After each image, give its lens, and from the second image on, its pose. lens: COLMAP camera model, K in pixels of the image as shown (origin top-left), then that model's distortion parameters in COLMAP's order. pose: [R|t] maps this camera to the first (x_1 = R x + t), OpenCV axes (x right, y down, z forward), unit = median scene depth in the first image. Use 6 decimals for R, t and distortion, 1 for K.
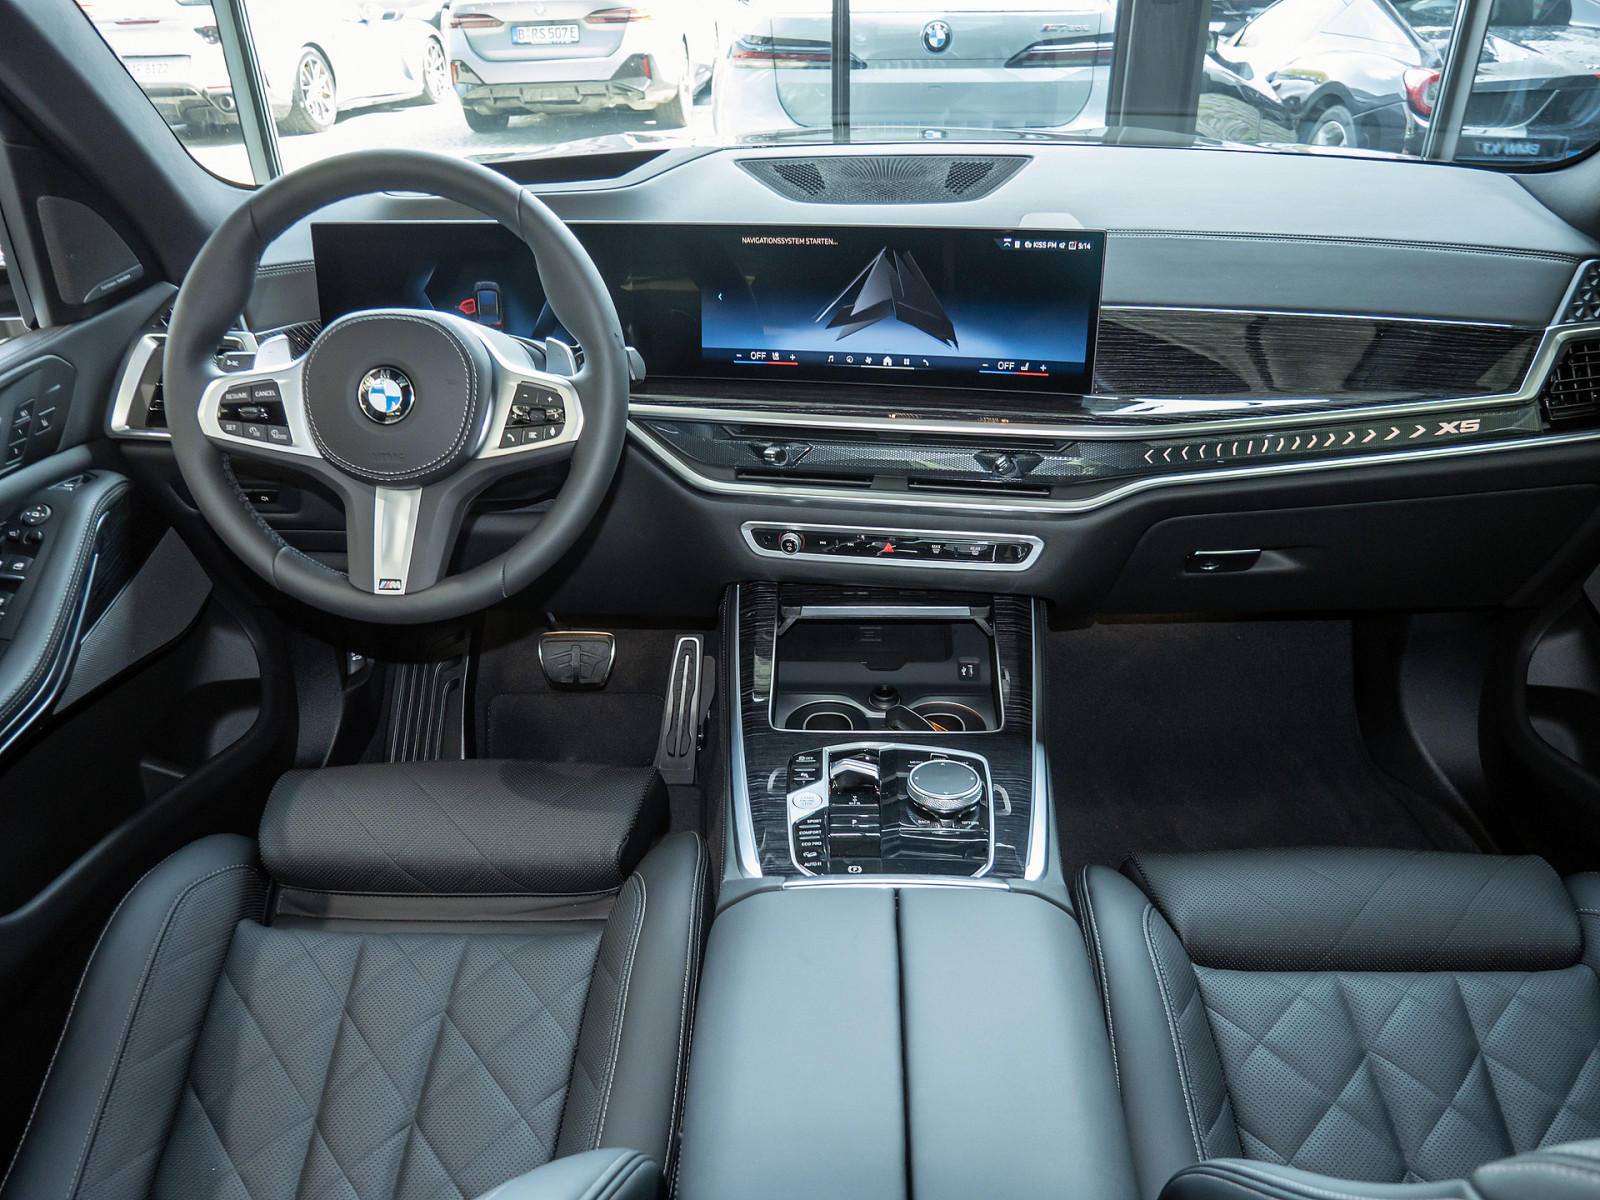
lens RADIAL K [[1204.7, 0, 800.0], [0, 1204.7, 600.0], [0, 0, 1]] dist [-0.052521, 0.005975]
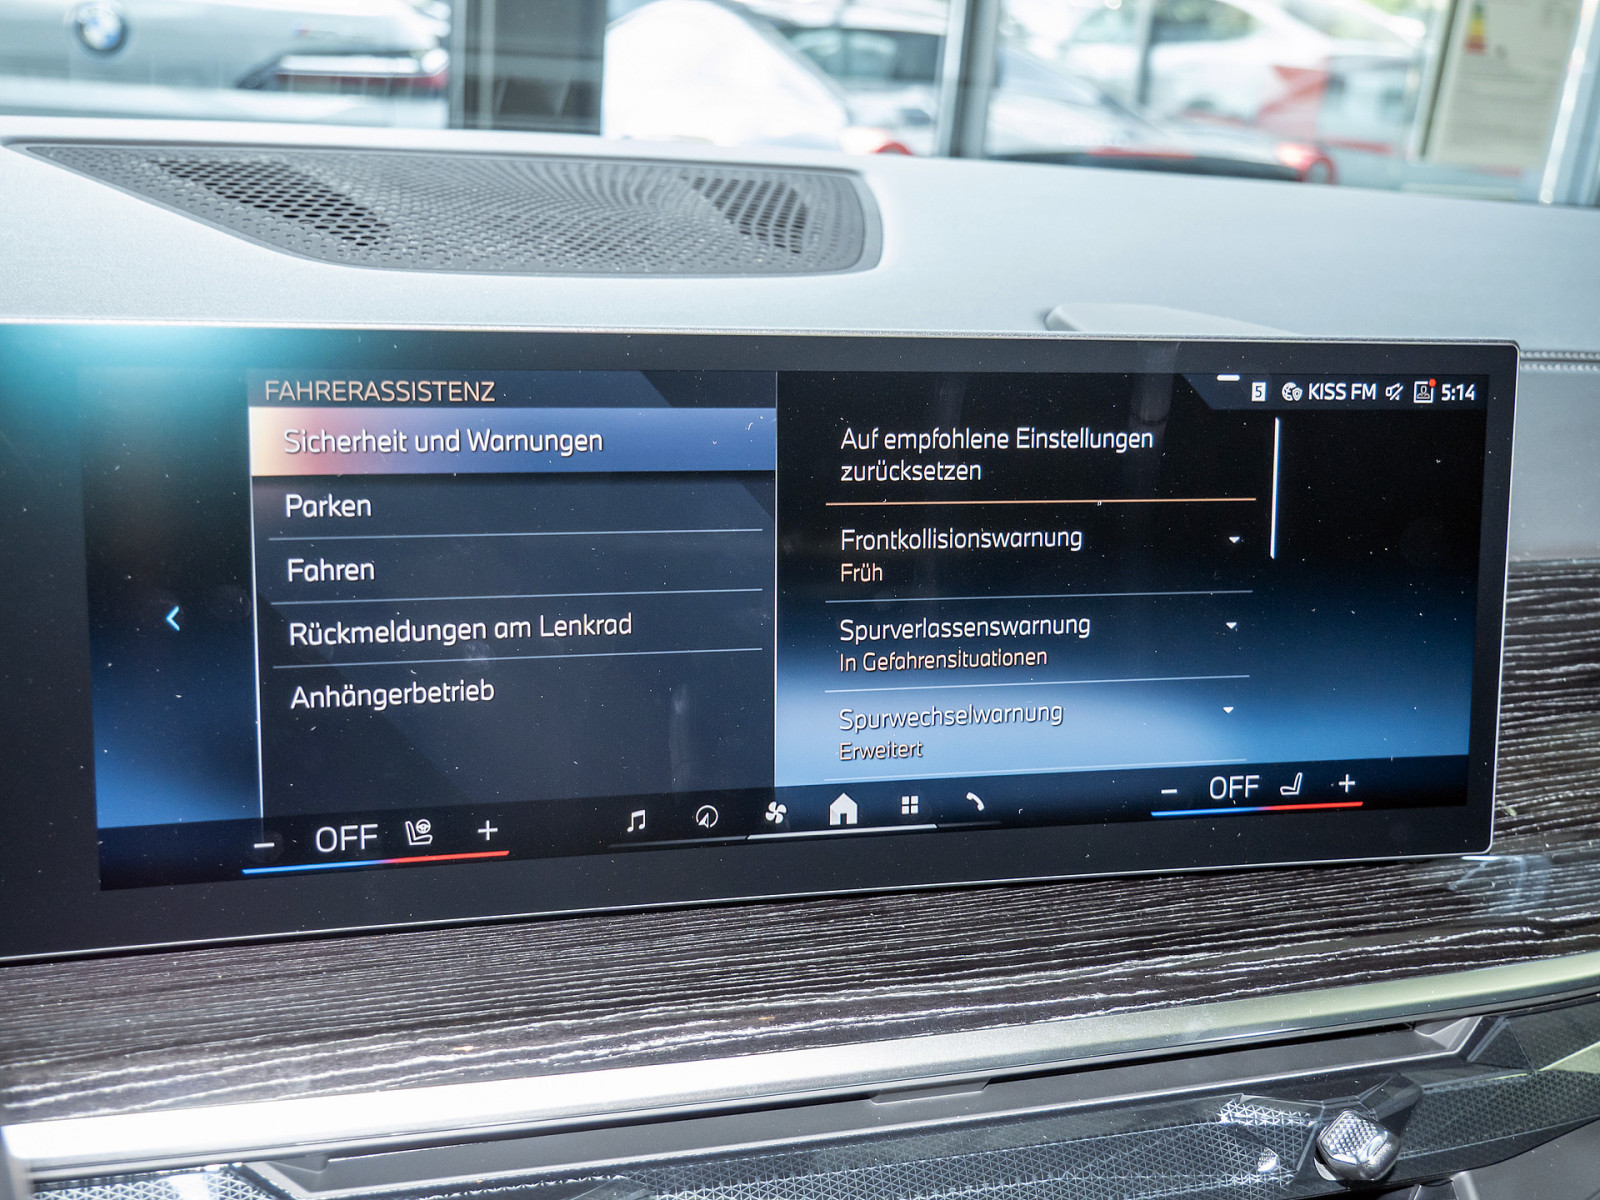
lens RADIAL K [[1891.0, 0, 800.0], [0, 1891.0, 600.0], [0, 0, 1]] dist [-0.004164, -0.003567]
pose [[0.870233, -0.063157, 0.488576, -0.148347], [0.152231, 0.977685, -0.144766, -0.189567], [-0.468530, 0.200357, 0.860428, 0.639085]]
